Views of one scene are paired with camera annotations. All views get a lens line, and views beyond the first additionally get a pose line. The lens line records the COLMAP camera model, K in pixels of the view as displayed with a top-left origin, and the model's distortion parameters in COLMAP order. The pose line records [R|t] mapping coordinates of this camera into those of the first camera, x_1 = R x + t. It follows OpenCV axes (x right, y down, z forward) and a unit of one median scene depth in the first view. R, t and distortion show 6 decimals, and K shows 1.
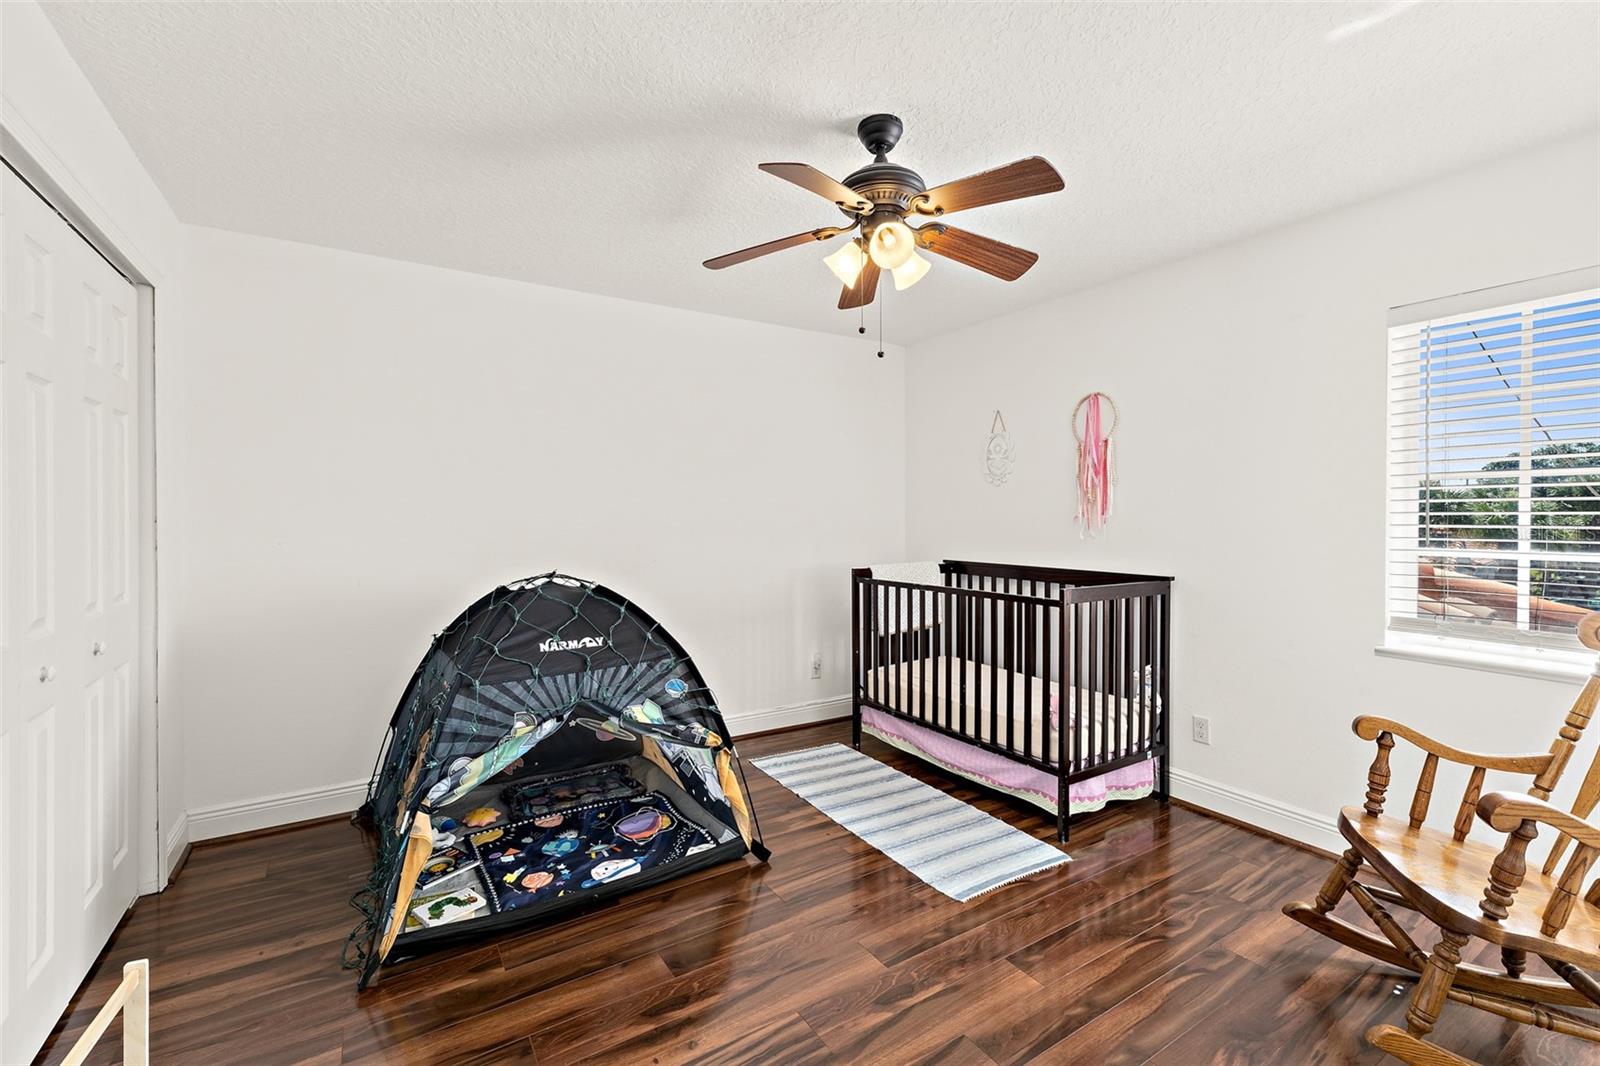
lens RADIAL K [[680.3, 0, 800.9], [0, 680.3, 512.5], [0, 0, 1]] dist [0.001319, 0.000193]
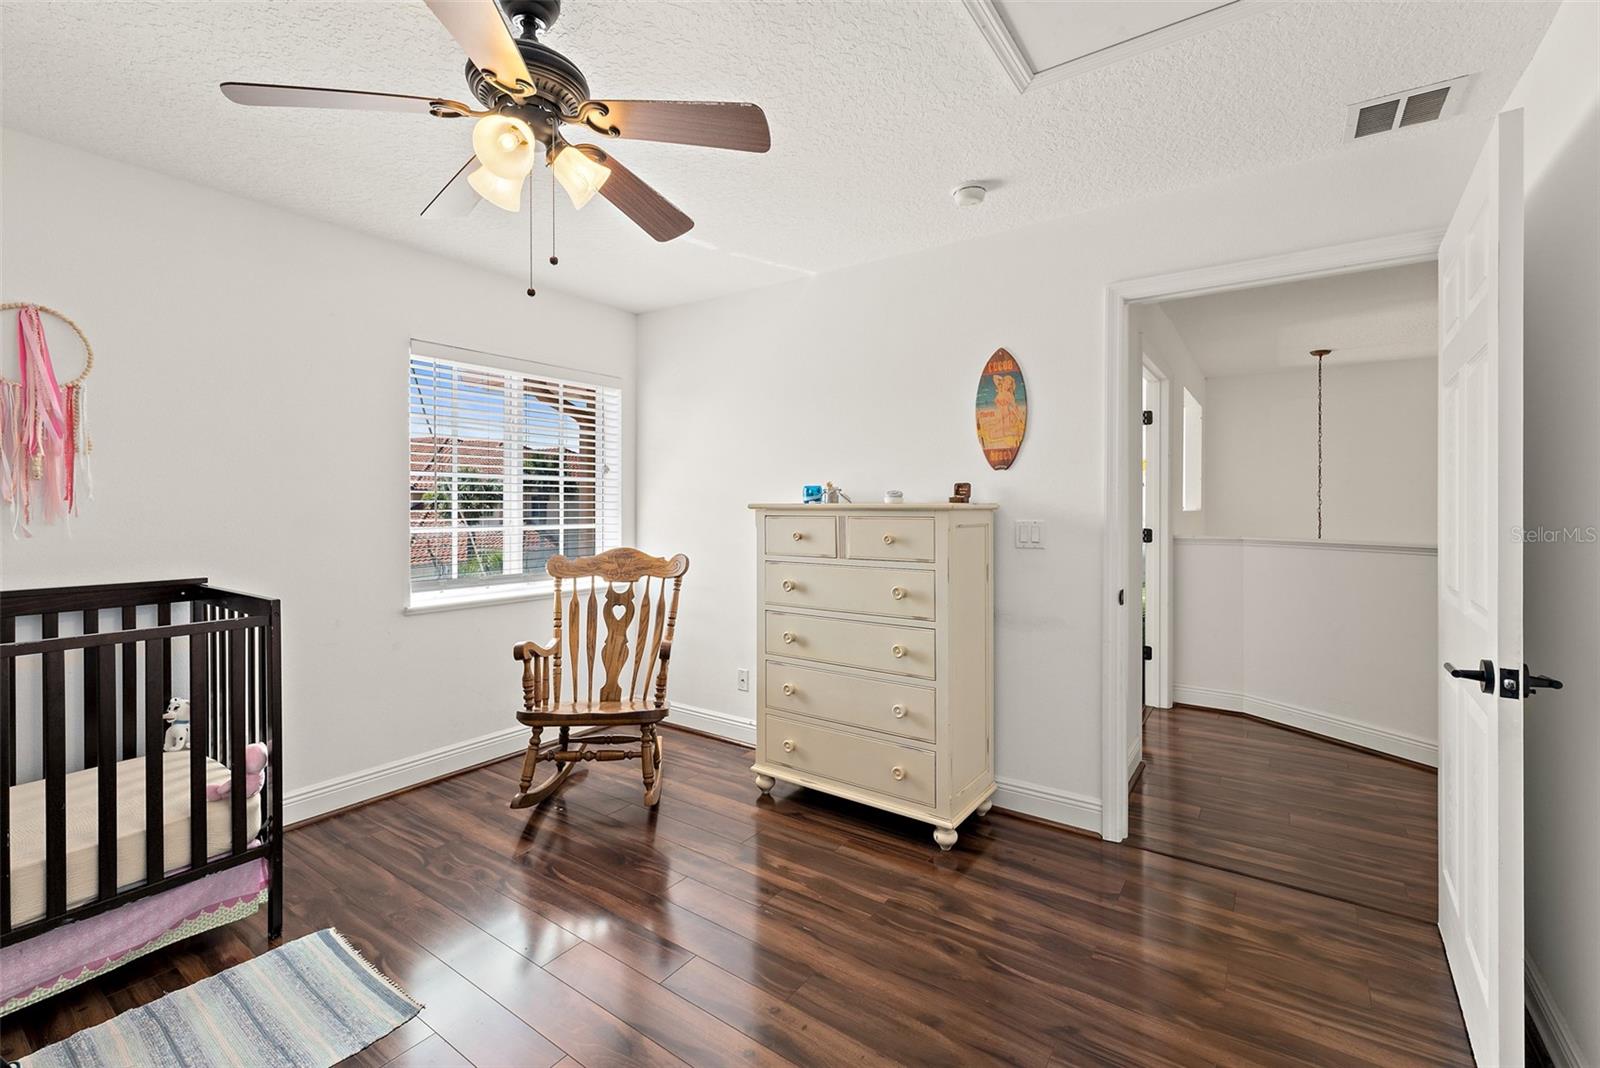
lens RADIAL K [[680.3, 0, 800.9], [0, 680.3, 513.5], [0, 0, 1]] dist [0.001319, 0.000193]
pose [[-0.394478, -0.011297, 0.918836, -0.506842], [-0.009374, 0.999922, 0.008269, 0.005767], [-0.918858, -0.005351, -0.394553, 0.731162]]
